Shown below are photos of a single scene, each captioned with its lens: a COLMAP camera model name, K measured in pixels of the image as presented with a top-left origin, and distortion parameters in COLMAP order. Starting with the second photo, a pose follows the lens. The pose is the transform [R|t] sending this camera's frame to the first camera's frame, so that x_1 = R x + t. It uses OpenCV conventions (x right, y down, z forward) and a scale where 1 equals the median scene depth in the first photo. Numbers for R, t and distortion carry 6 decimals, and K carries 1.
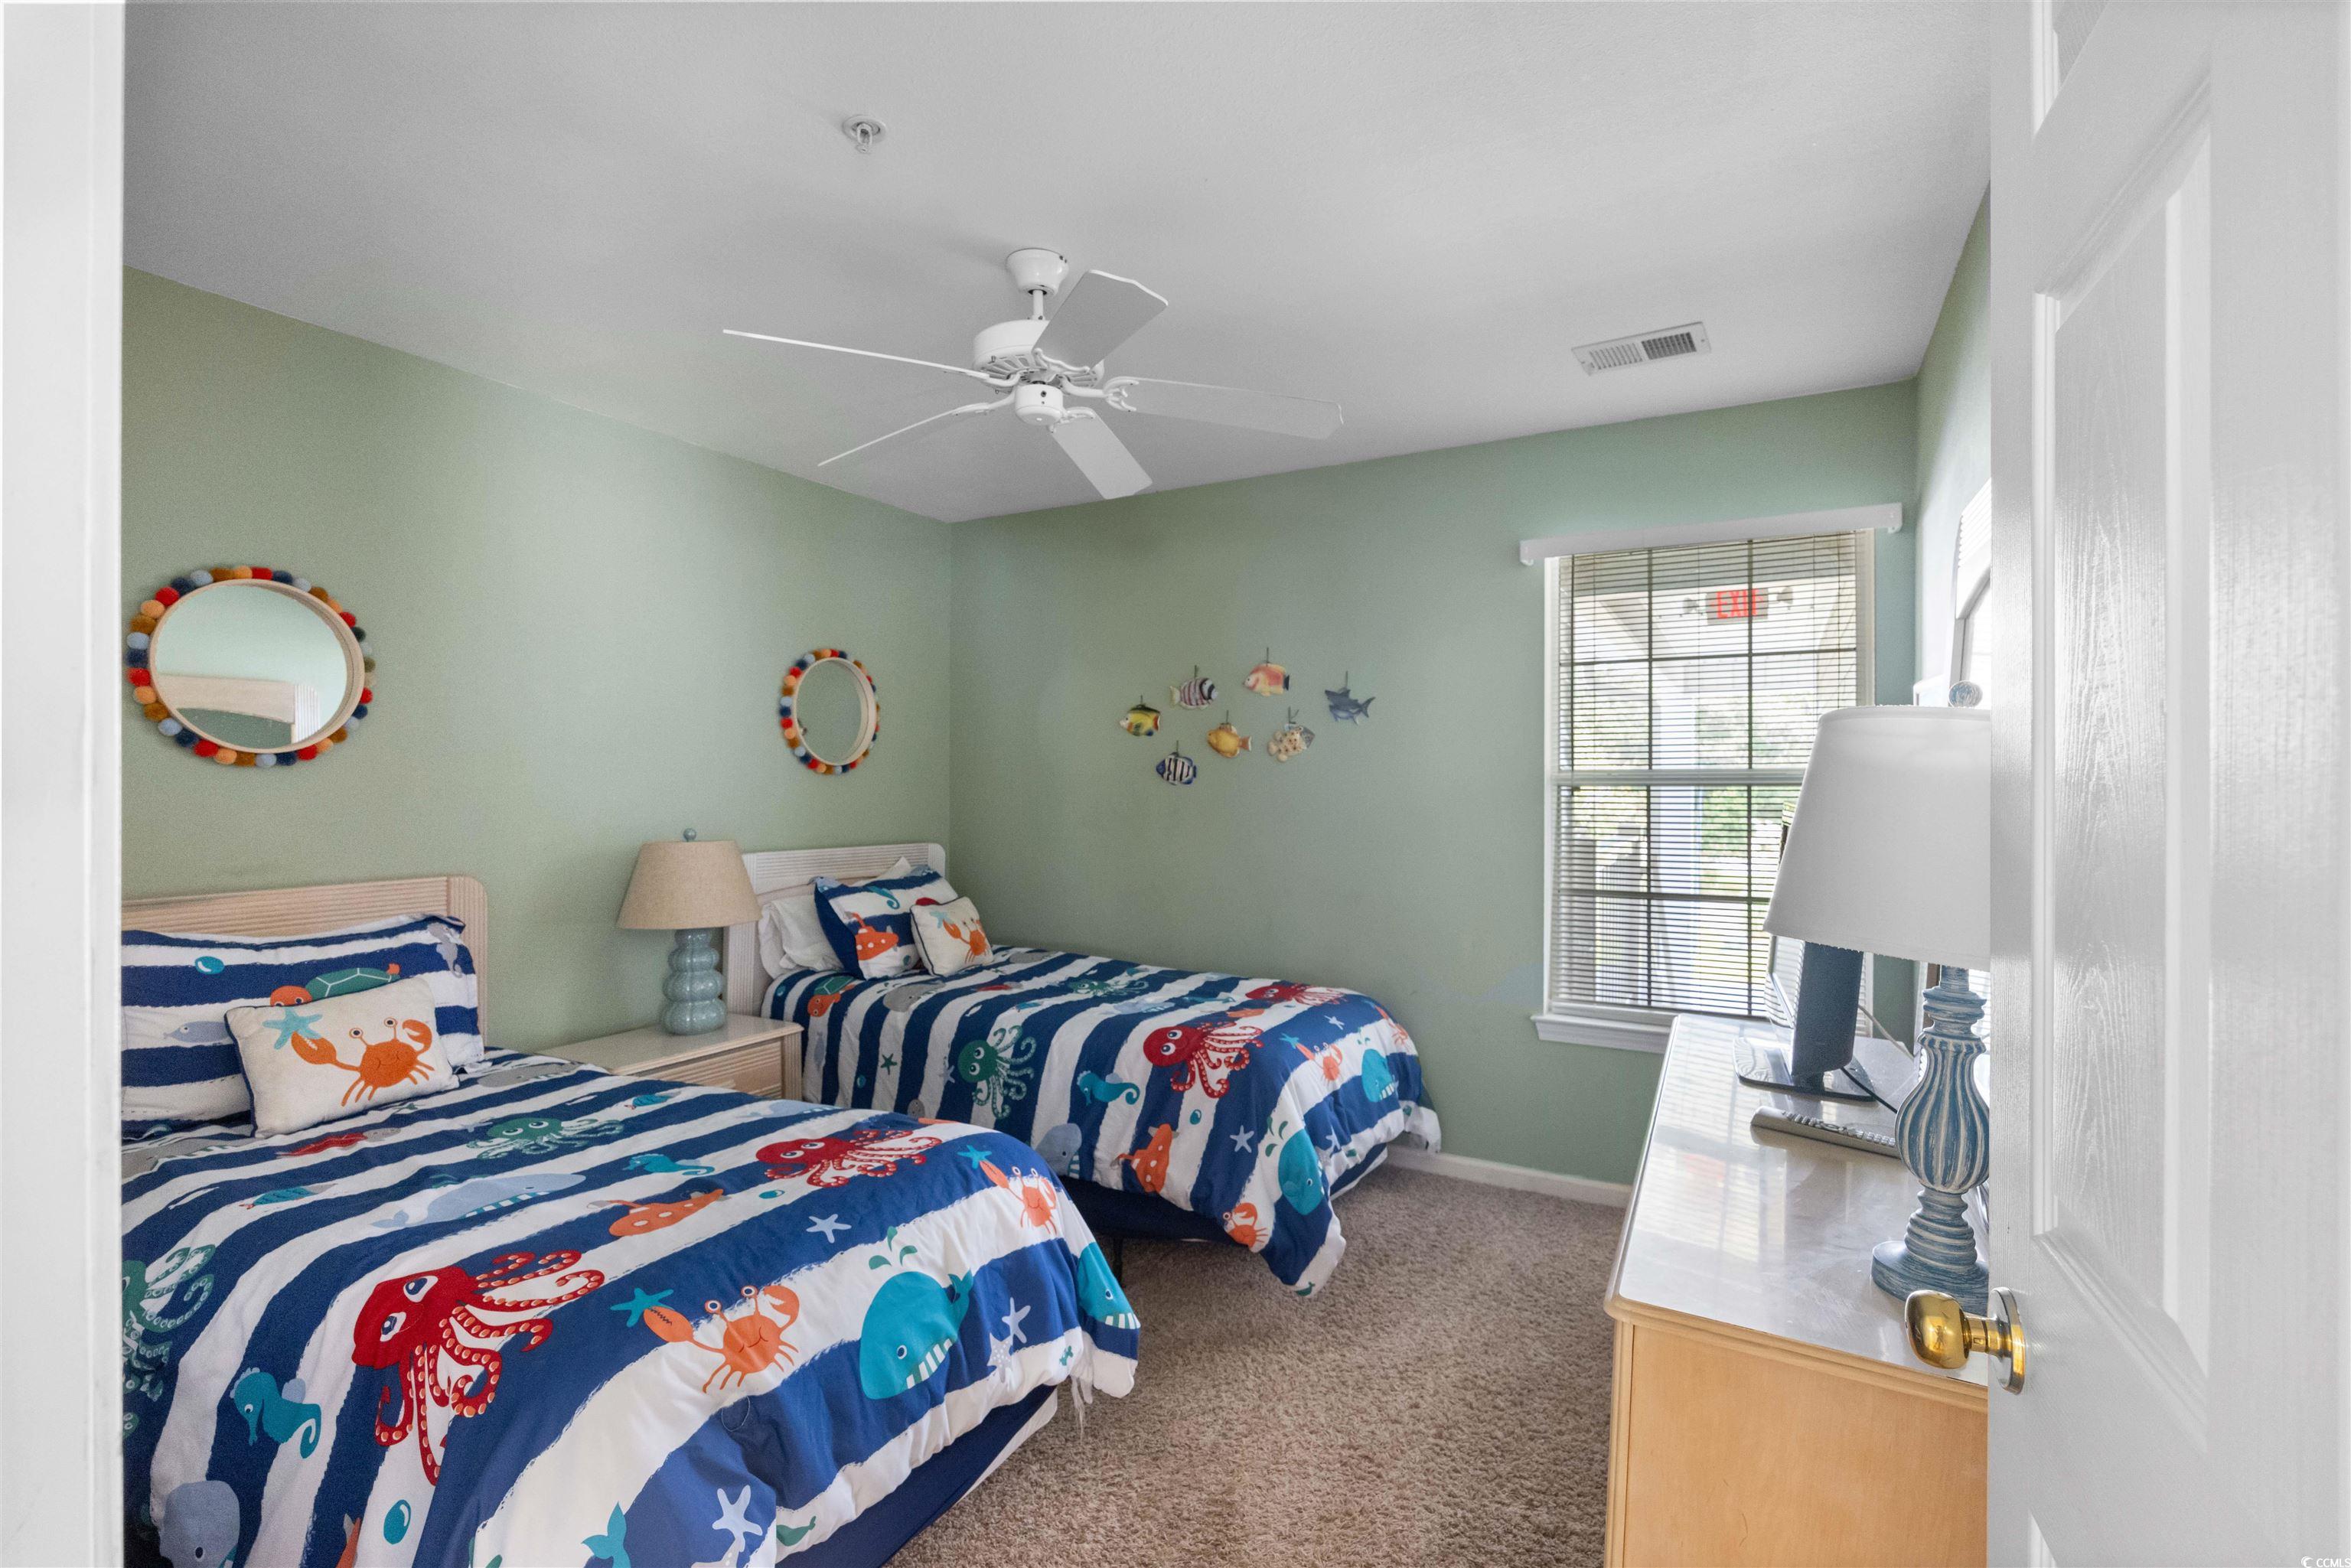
lens RADIAL K [[1074.3, 0, 1178.2], [0, 1074.3, 776.9], [0, 0, 1]] dist [-0.001917, 0.000518]
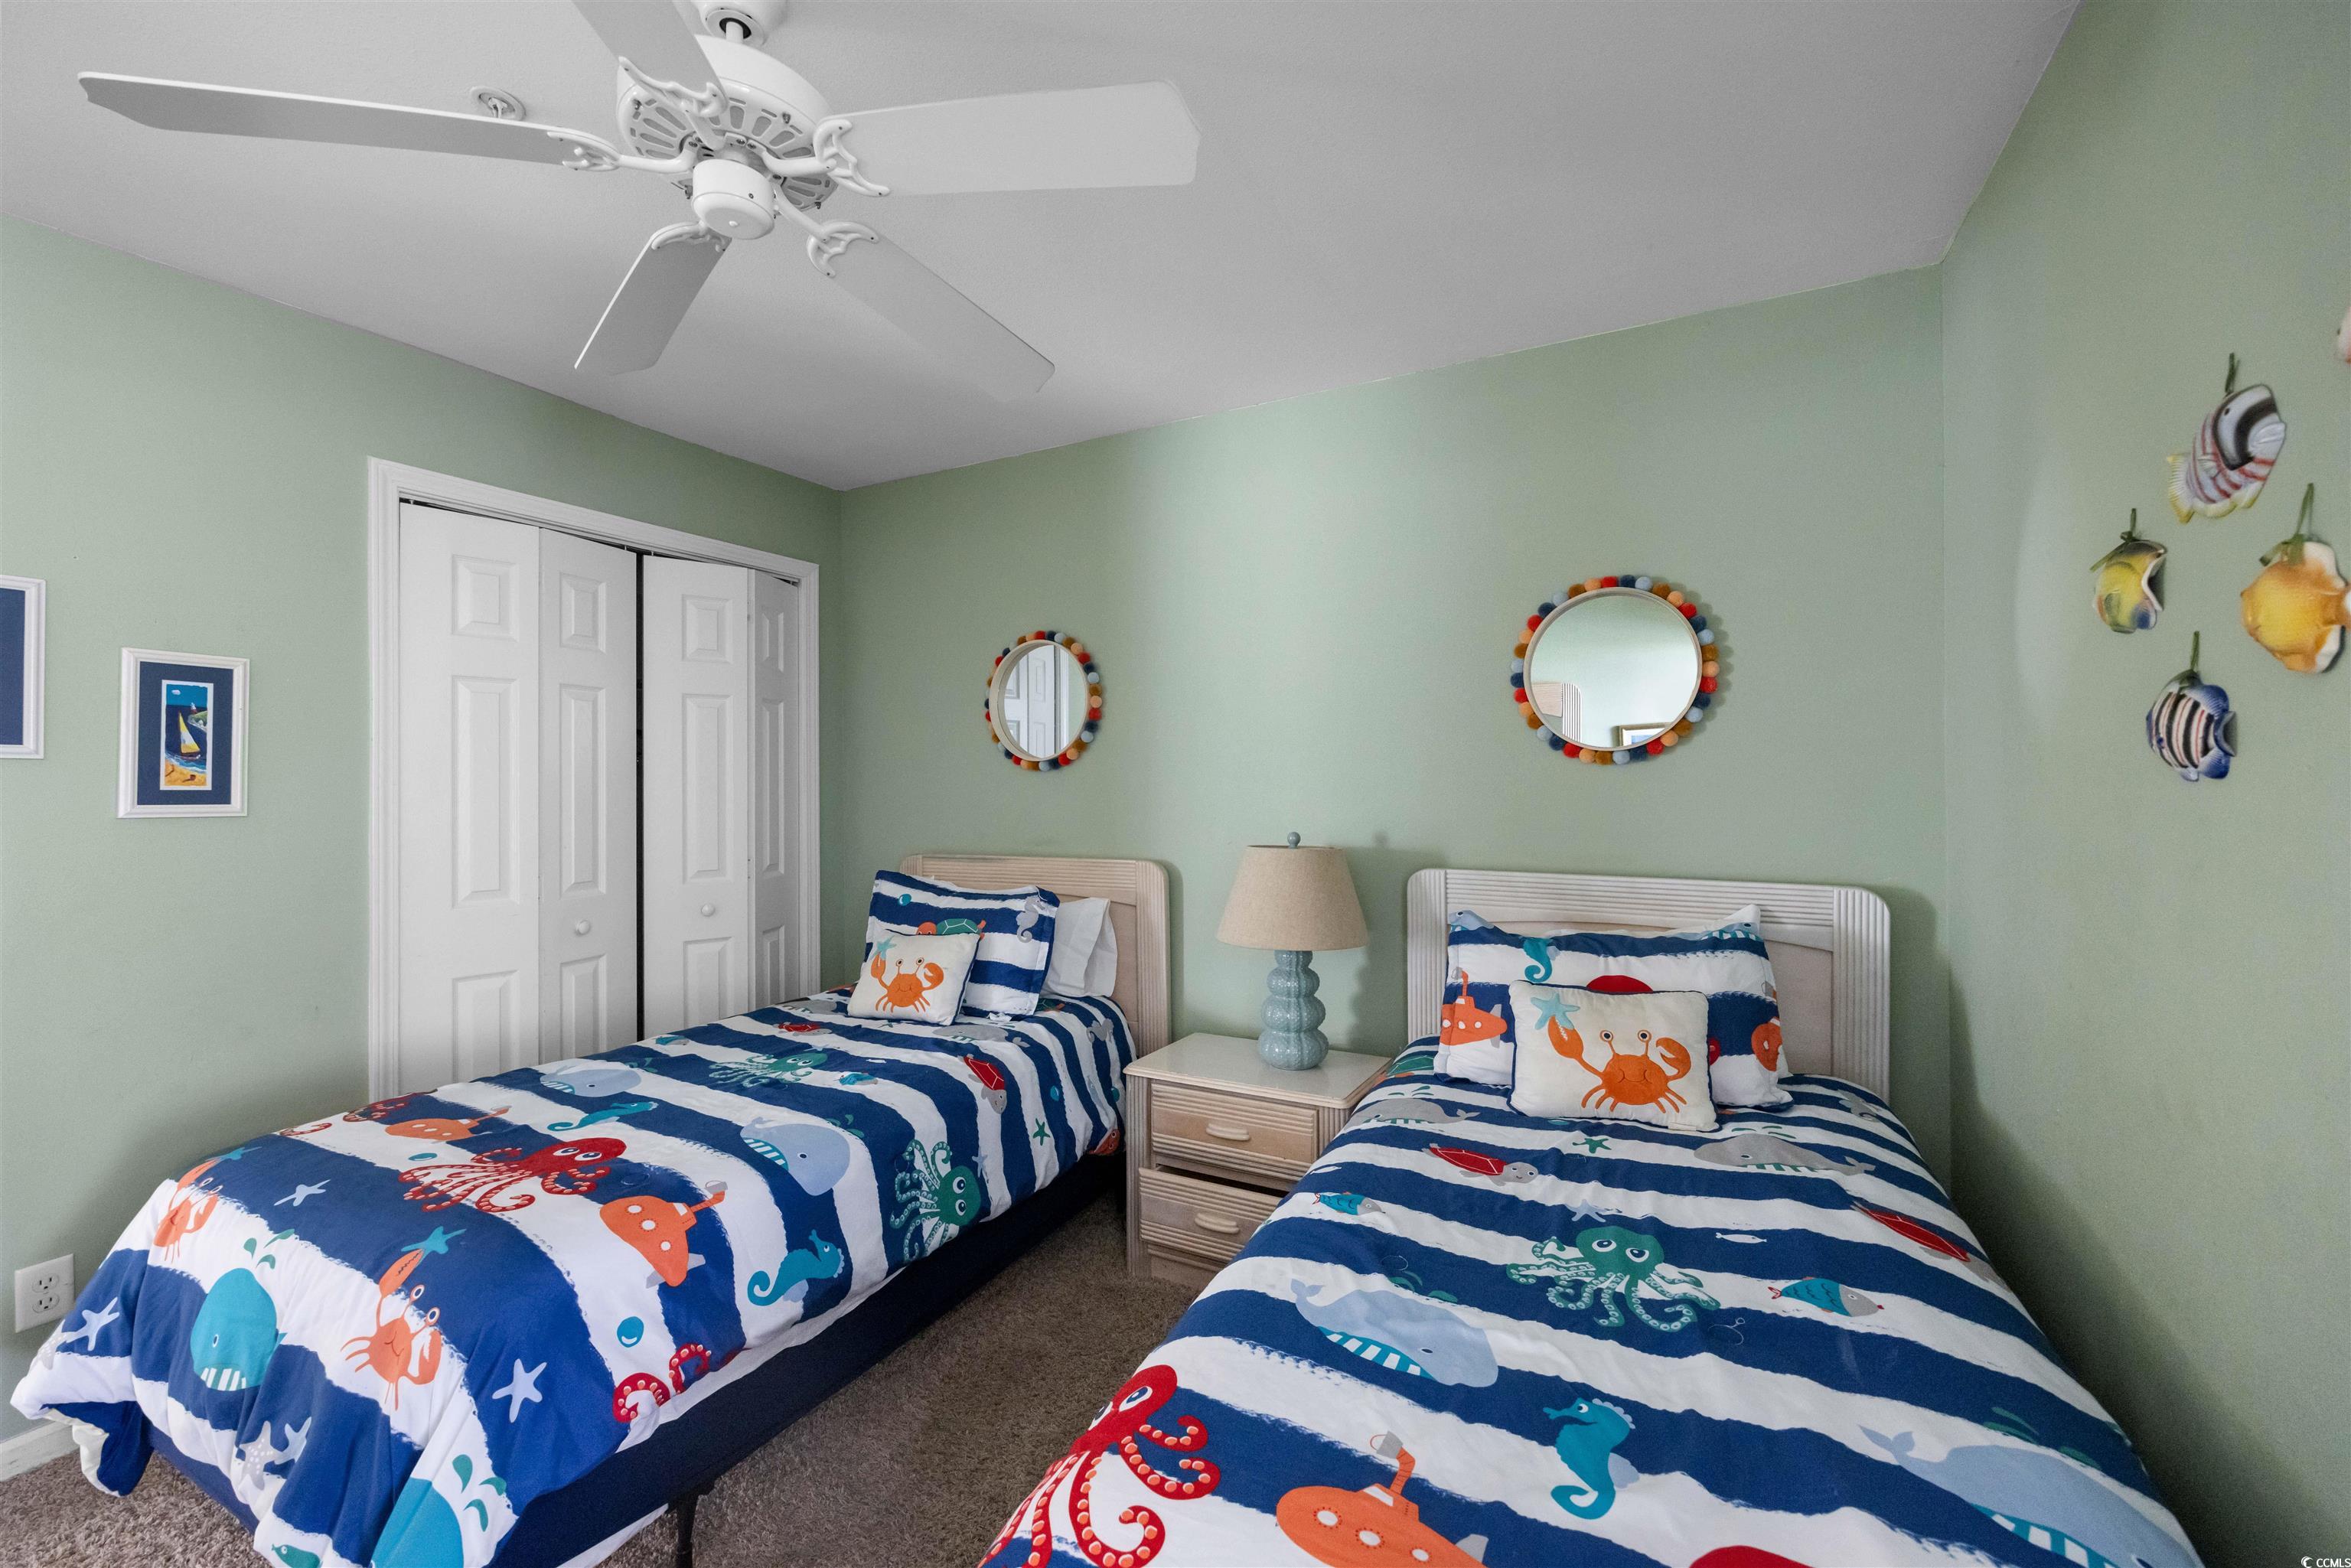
lens RADIAL K [[937.2, 0, 1175.5], [0, 937.2, 784.0], [0, 0, 1]] dist [-0.002015, -0.000341]
pose [[0.029960, 0.003499, -0.999545, 0.365439], [0.014512, 0.999887, 0.003935, 0.004667], [0.999446, -0.014623, 0.029906, 1.042217]]
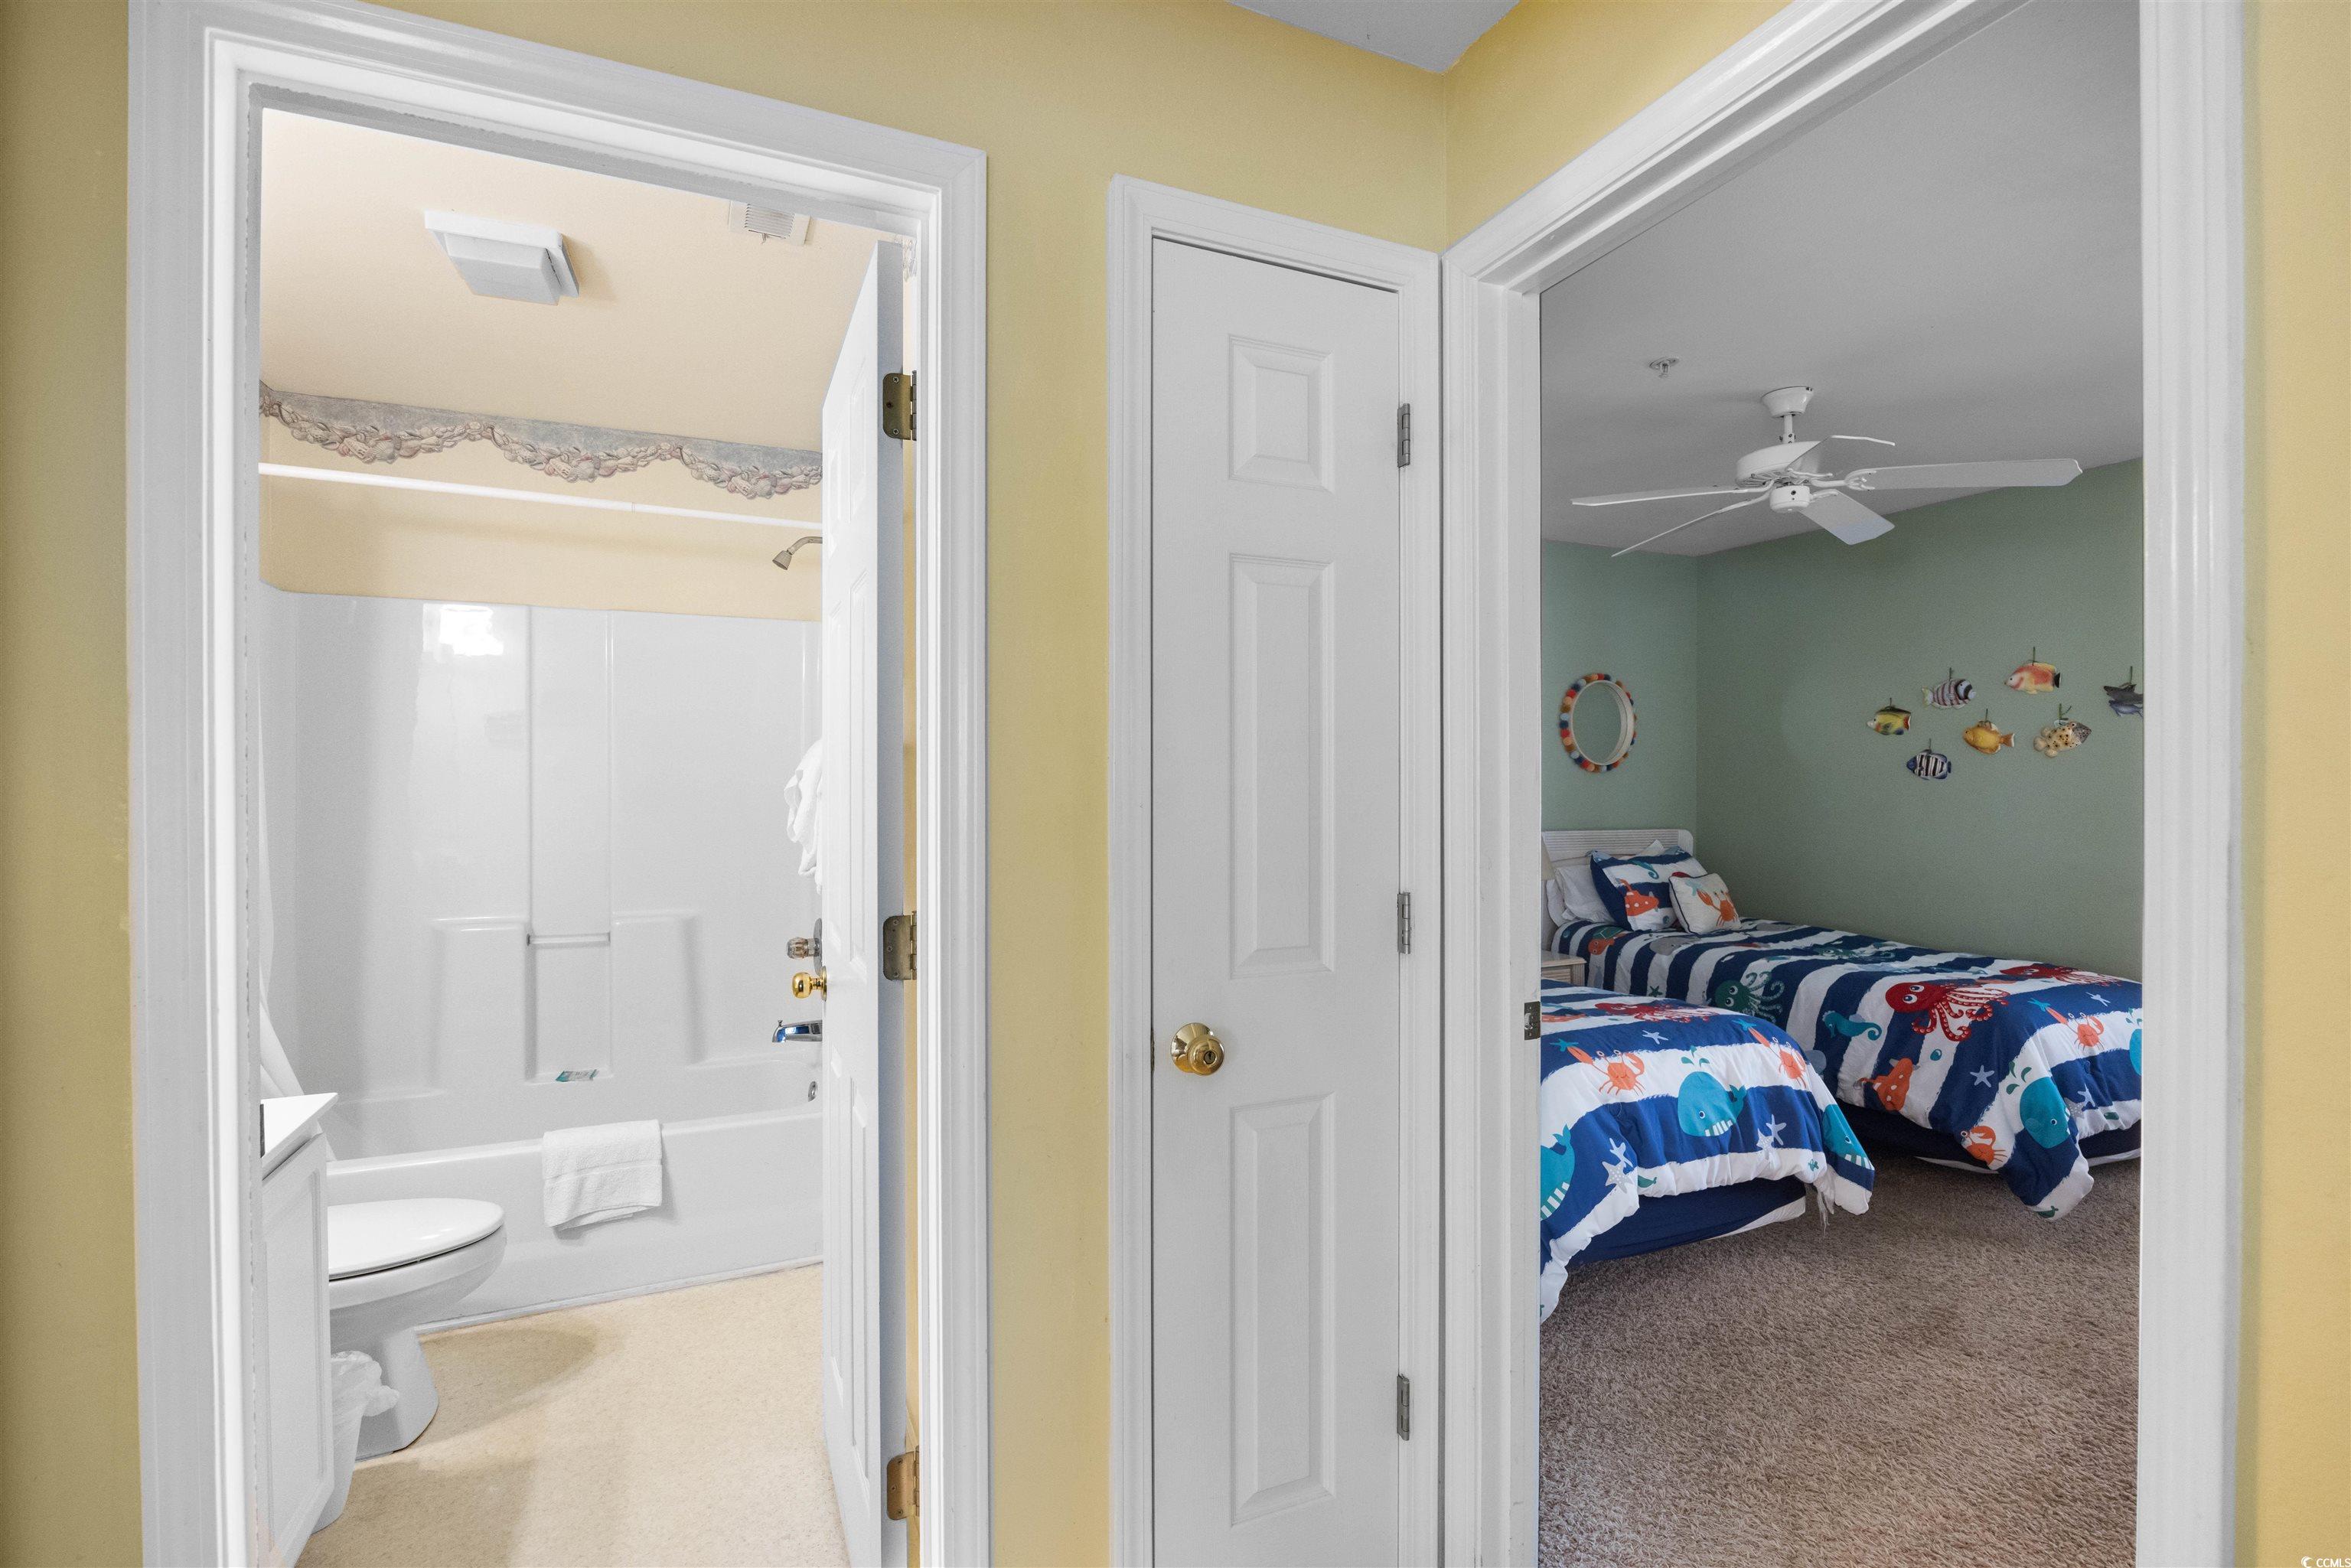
lens RADIAL K [[1065.9, 0, 1171.5], [0, 1065.9, 787.9], [0, 0, 1]] dist [-0.012700, -0.000022]
pose [[0.799774, 0.001148, -0.600300, 0.041906], [0.006630, 0.999920, 0.010745, -0.001099], [0.600264, -0.012574, 0.799703, -0.453058]]
